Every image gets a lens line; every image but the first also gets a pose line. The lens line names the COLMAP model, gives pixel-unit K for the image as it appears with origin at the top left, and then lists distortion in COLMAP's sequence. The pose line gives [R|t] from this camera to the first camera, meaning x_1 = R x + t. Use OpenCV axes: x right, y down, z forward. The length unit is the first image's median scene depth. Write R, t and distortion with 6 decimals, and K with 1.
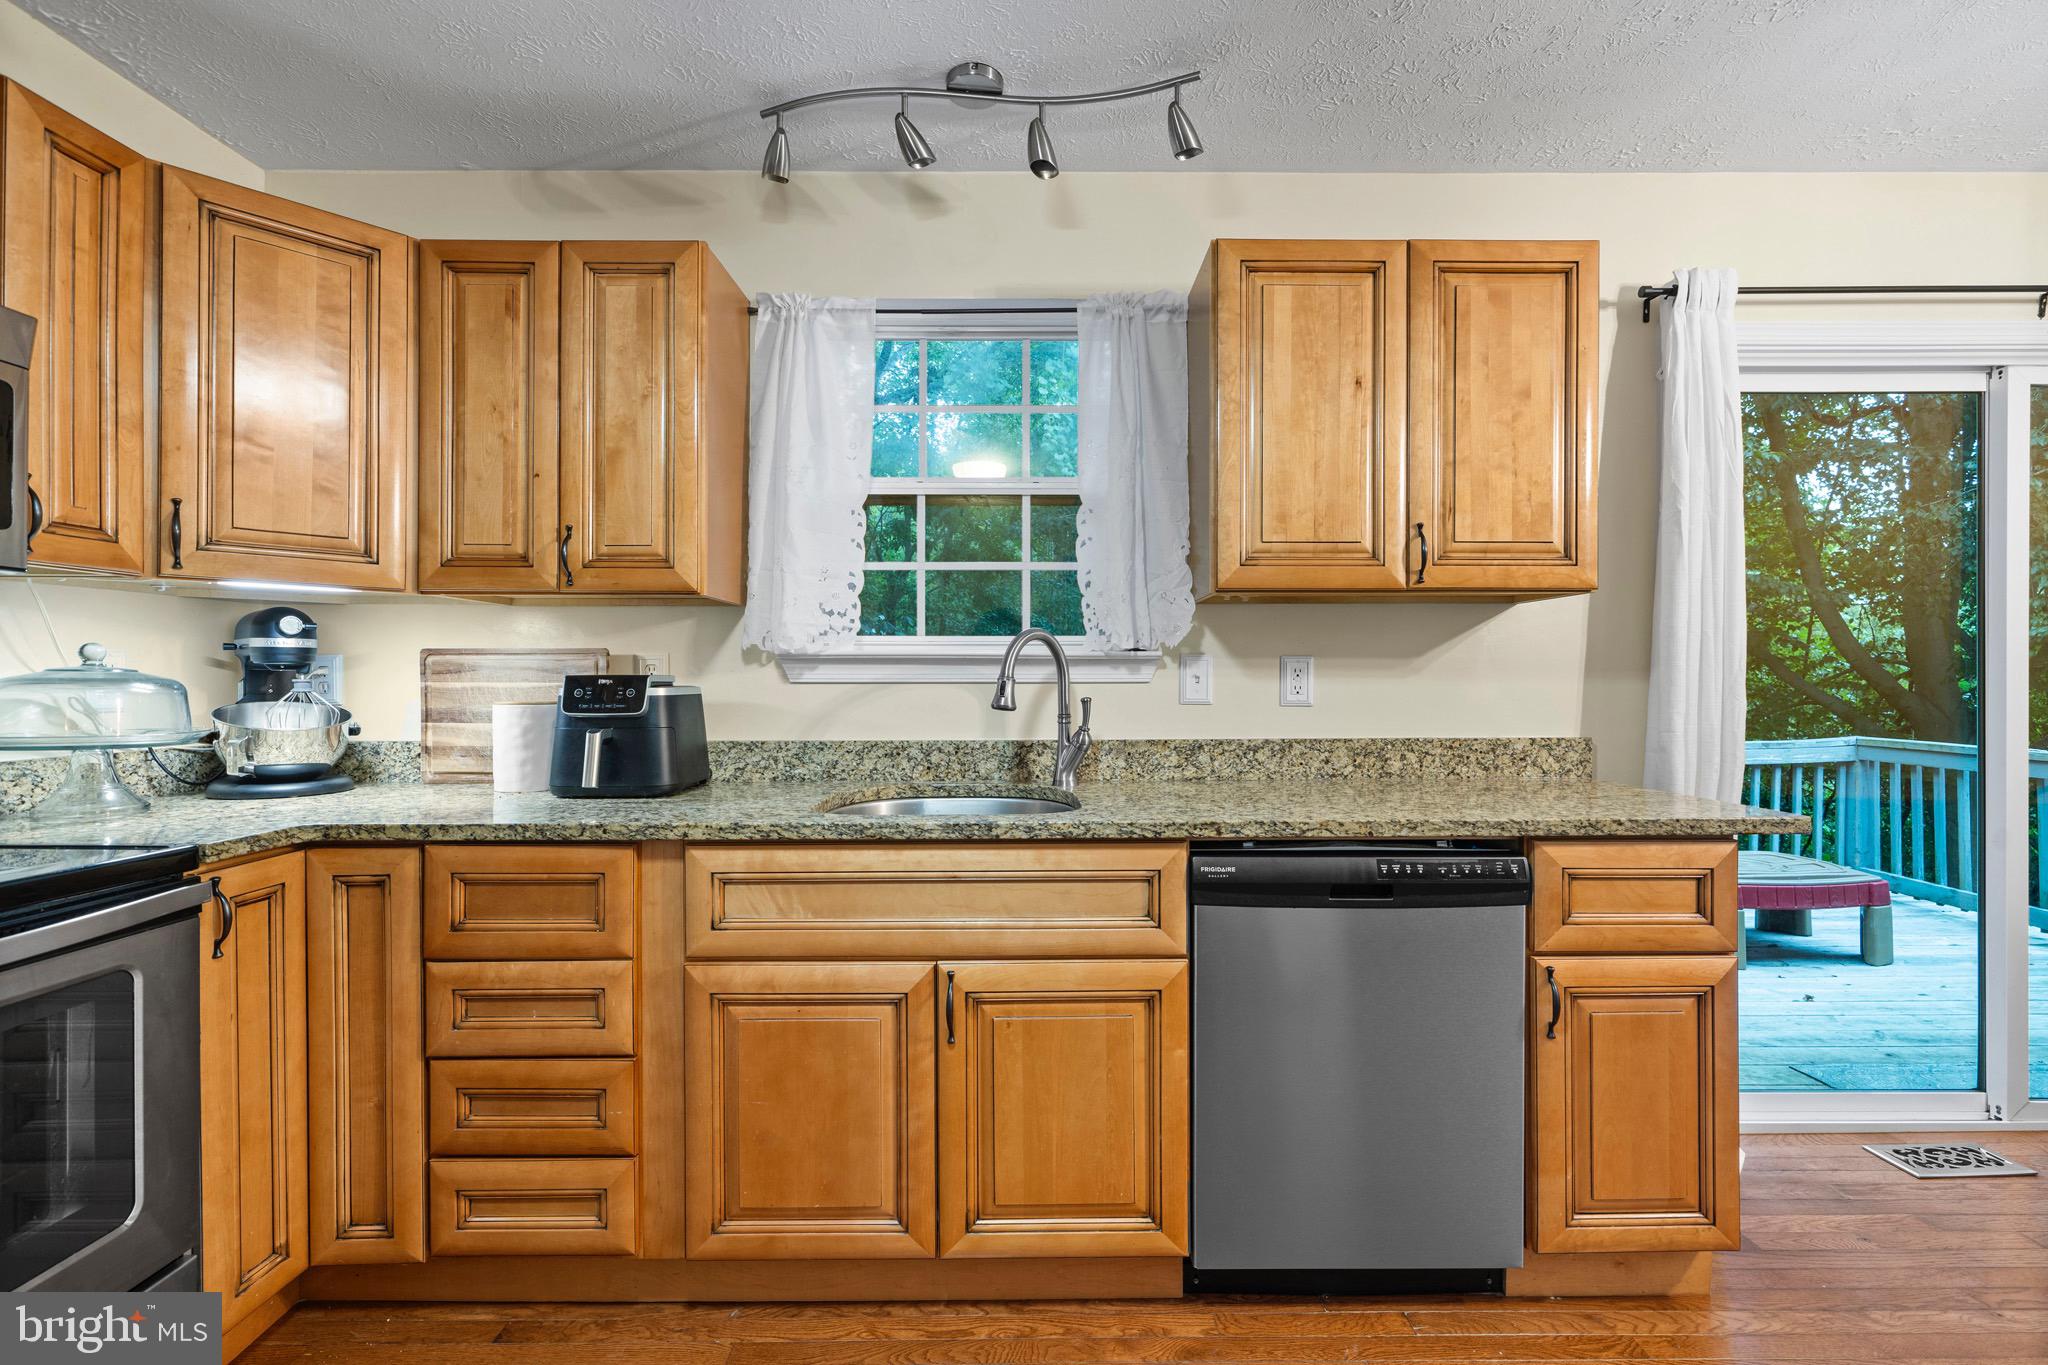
lens RADIAL K [[885.1, 0, 1030.1], [0, 885.1, 679.9], [0, 0, 1]] dist [-0.002232, -0.000125]
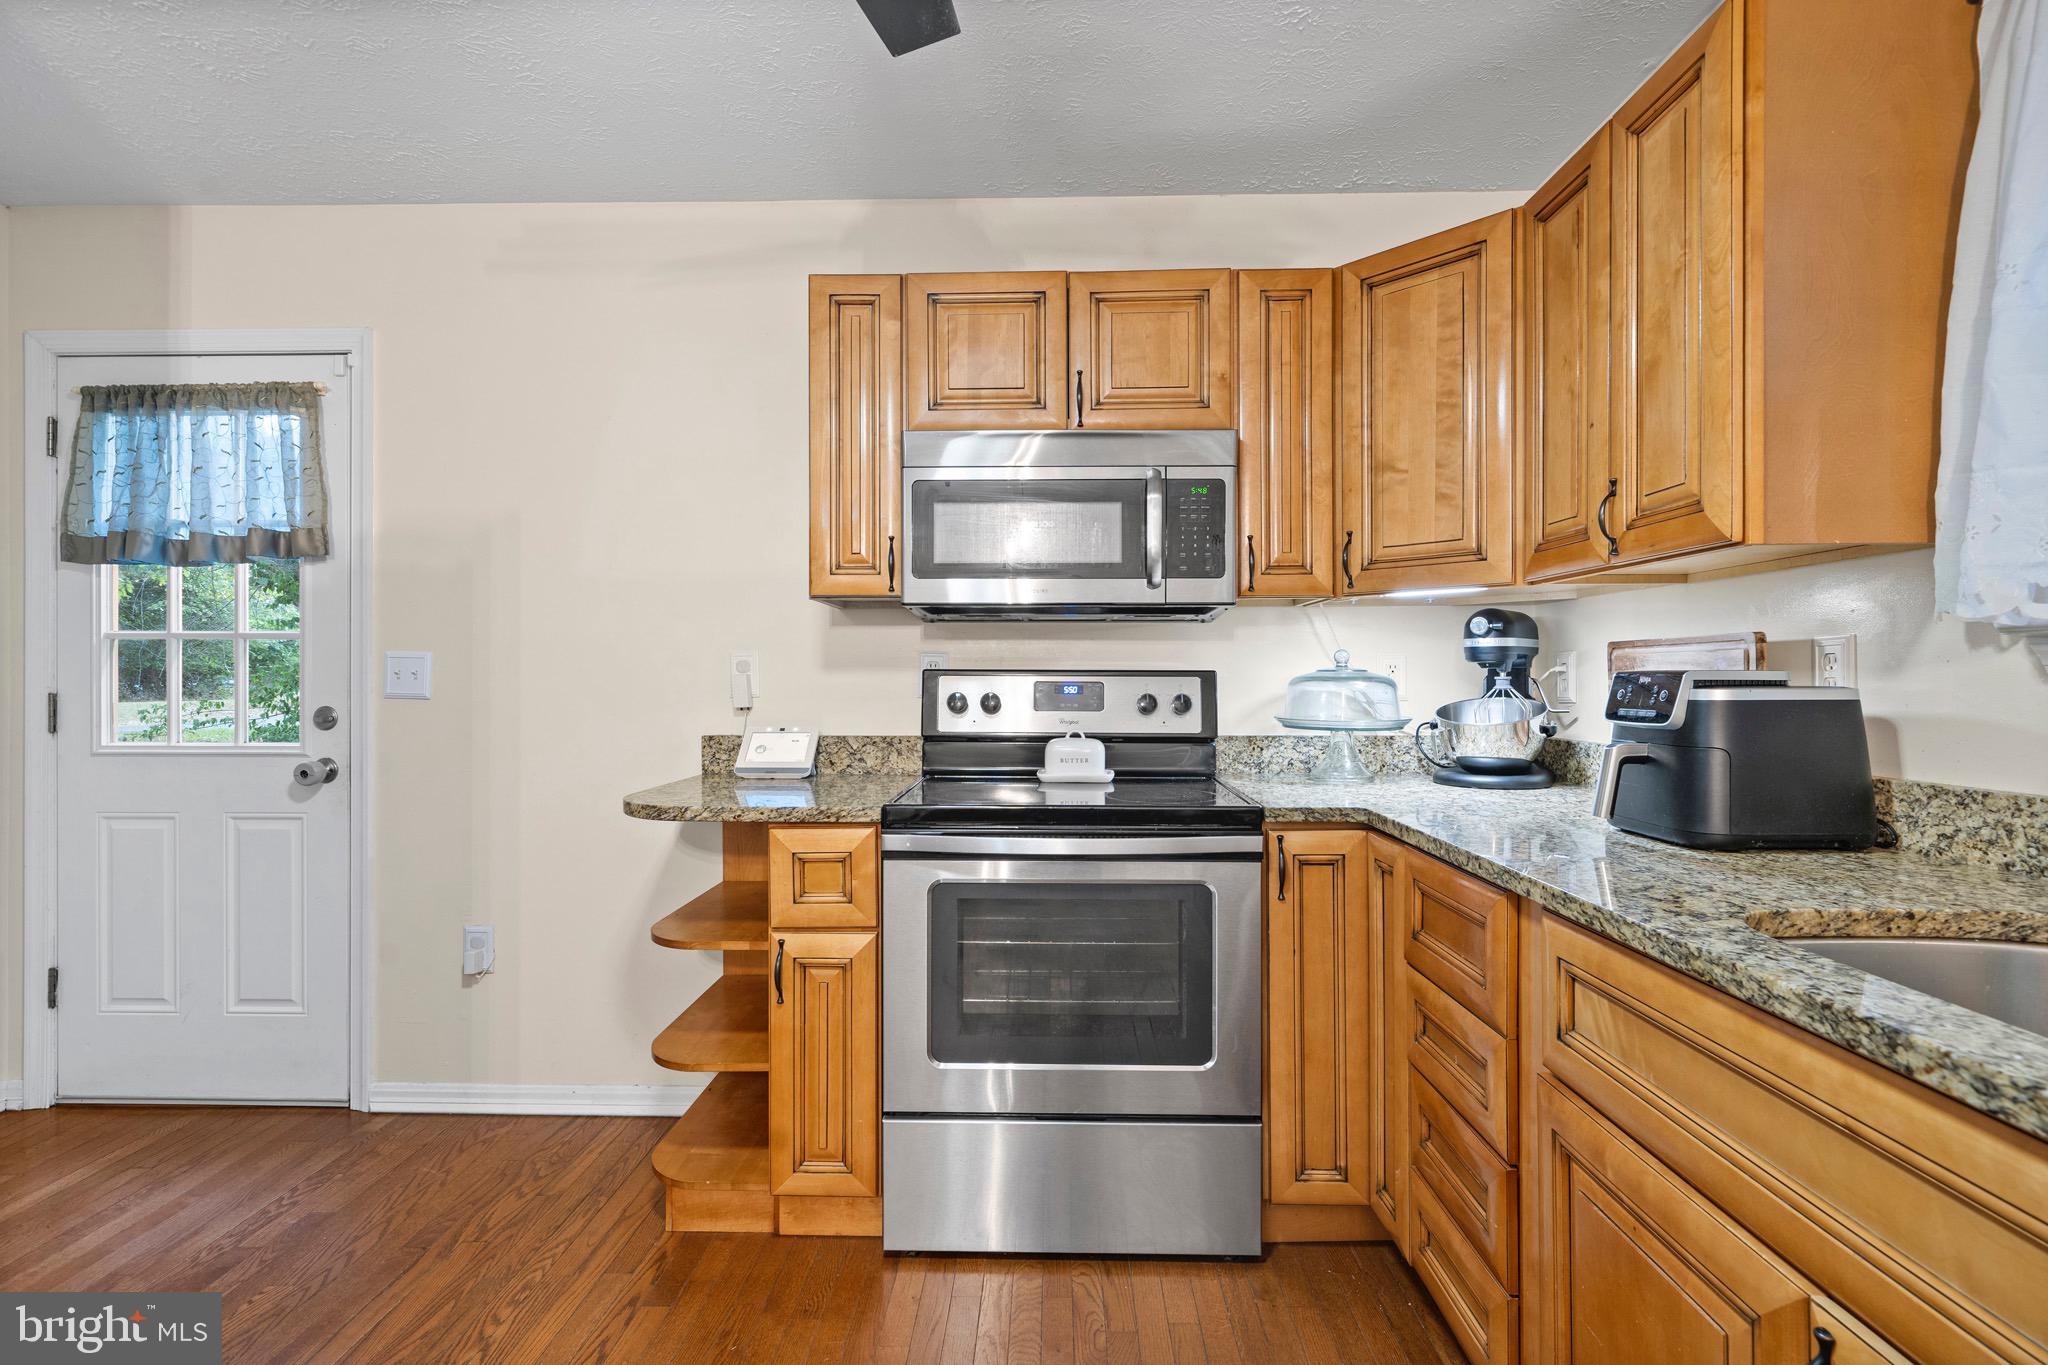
lens RADIAL K [[962.2, 0, 1033.8], [0, 962.2, 682.6], [0, 0, 1]] dist [-0.001645, 0.002264]
pose [[-0.028038, 0.004957, -0.999595, 0.338121], [0.003833, 0.999981, 0.004852, -0.001548], [0.999600, -0.003696, -0.028057, 0.510684]]
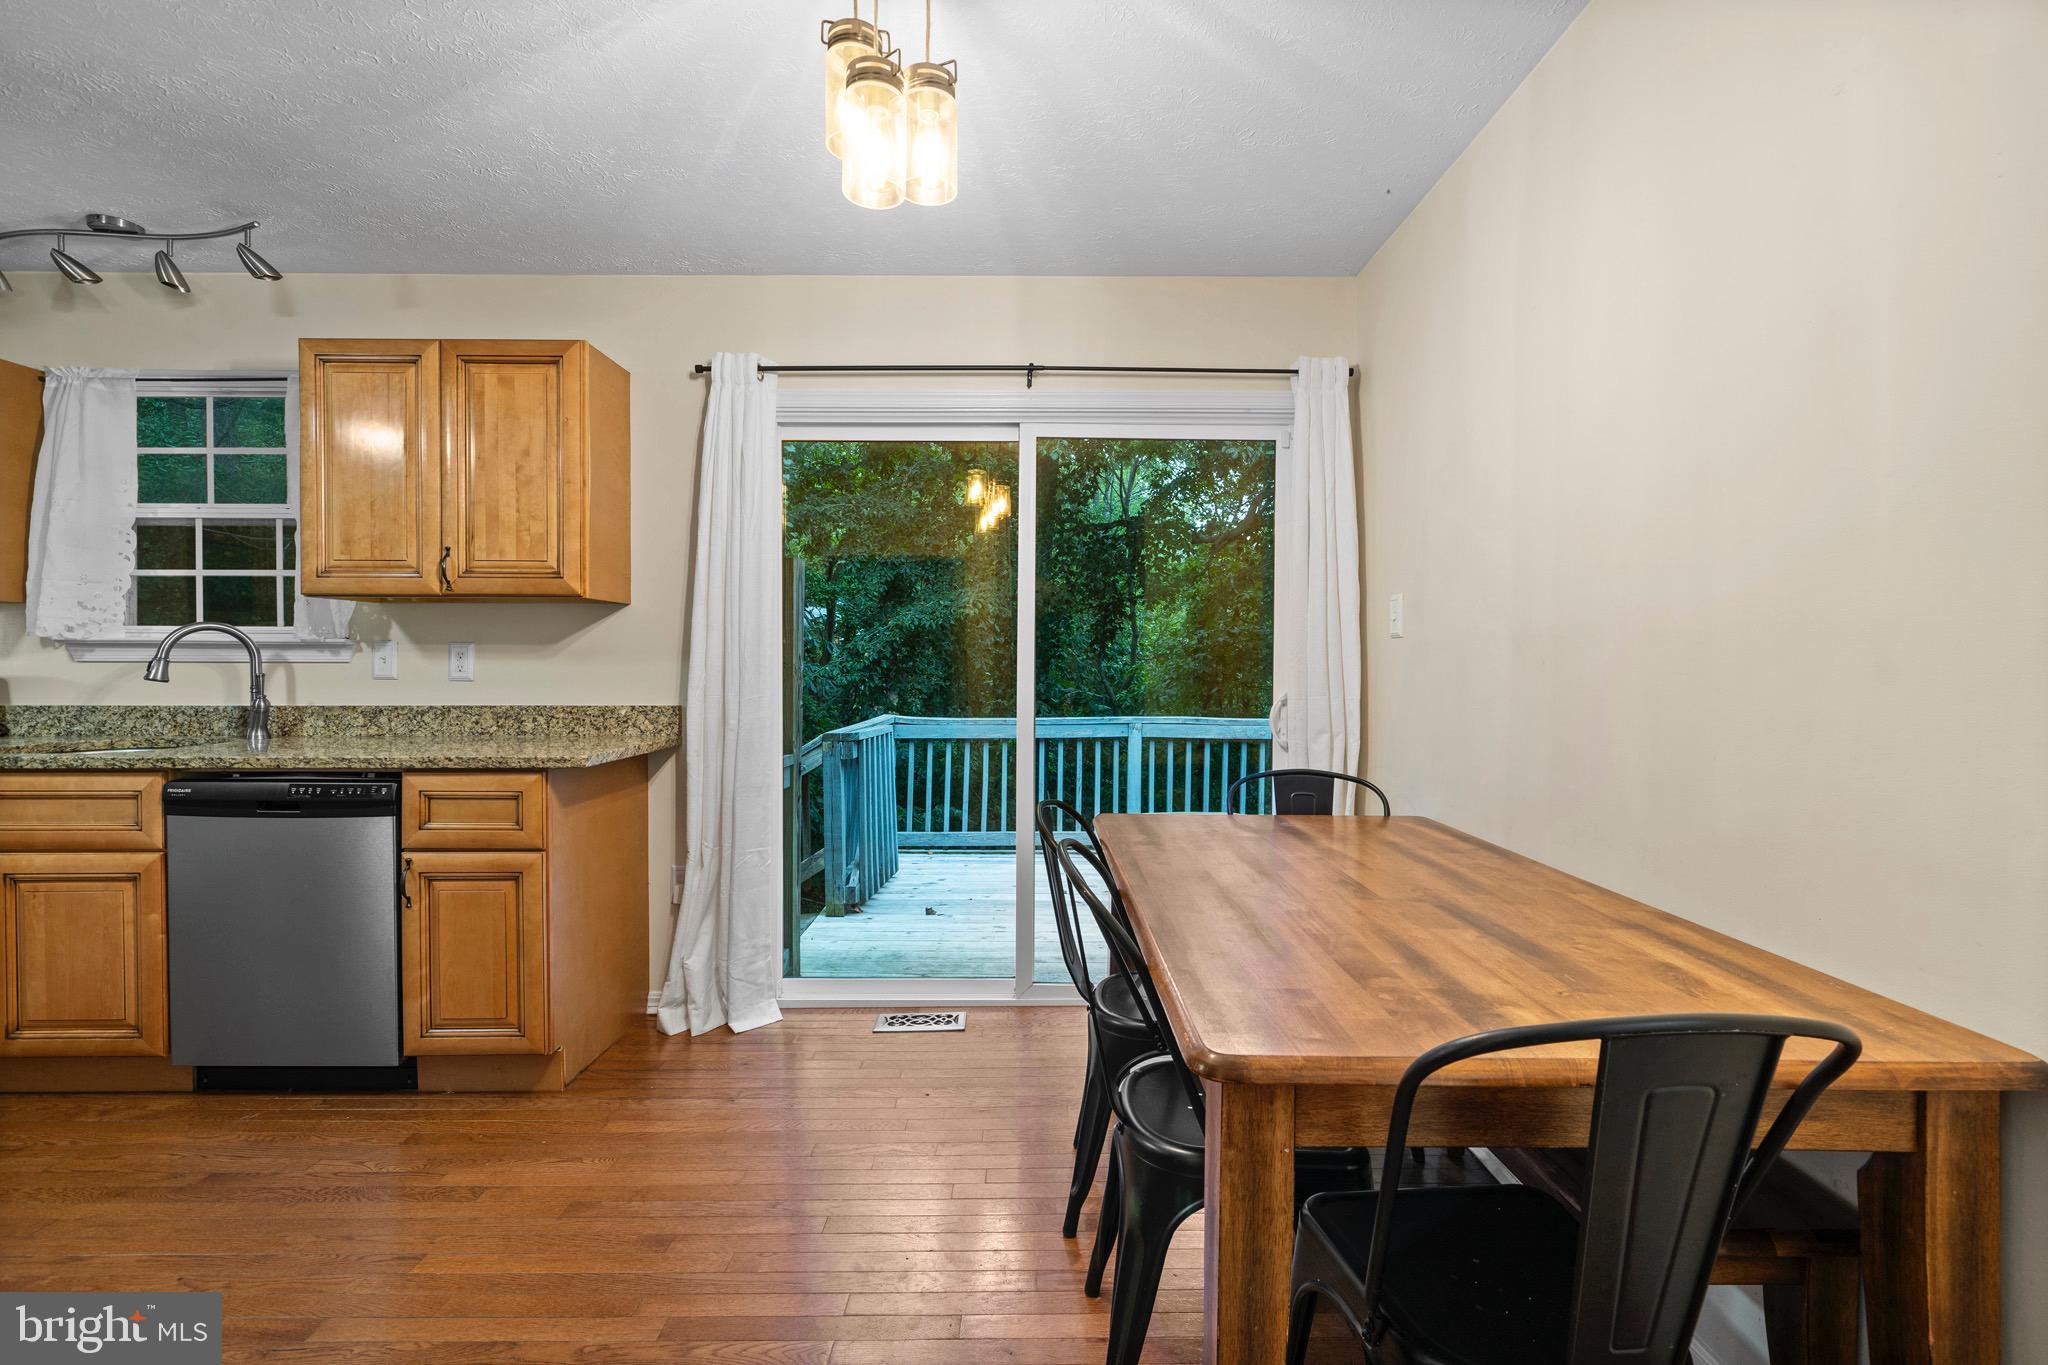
lens RADIAL K [[885.1, 0, 1027.8], [0, 885.1, 672.2], [0, 0, 1]] dist [-0.002232, -0.000125]
pose [[0.999976, 0.004508, 0.005305, 1.331740], [-0.004565, 0.999931, 0.010836, -0.001774], [-0.005256, -0.010860, 0.999927, -0.378365]]
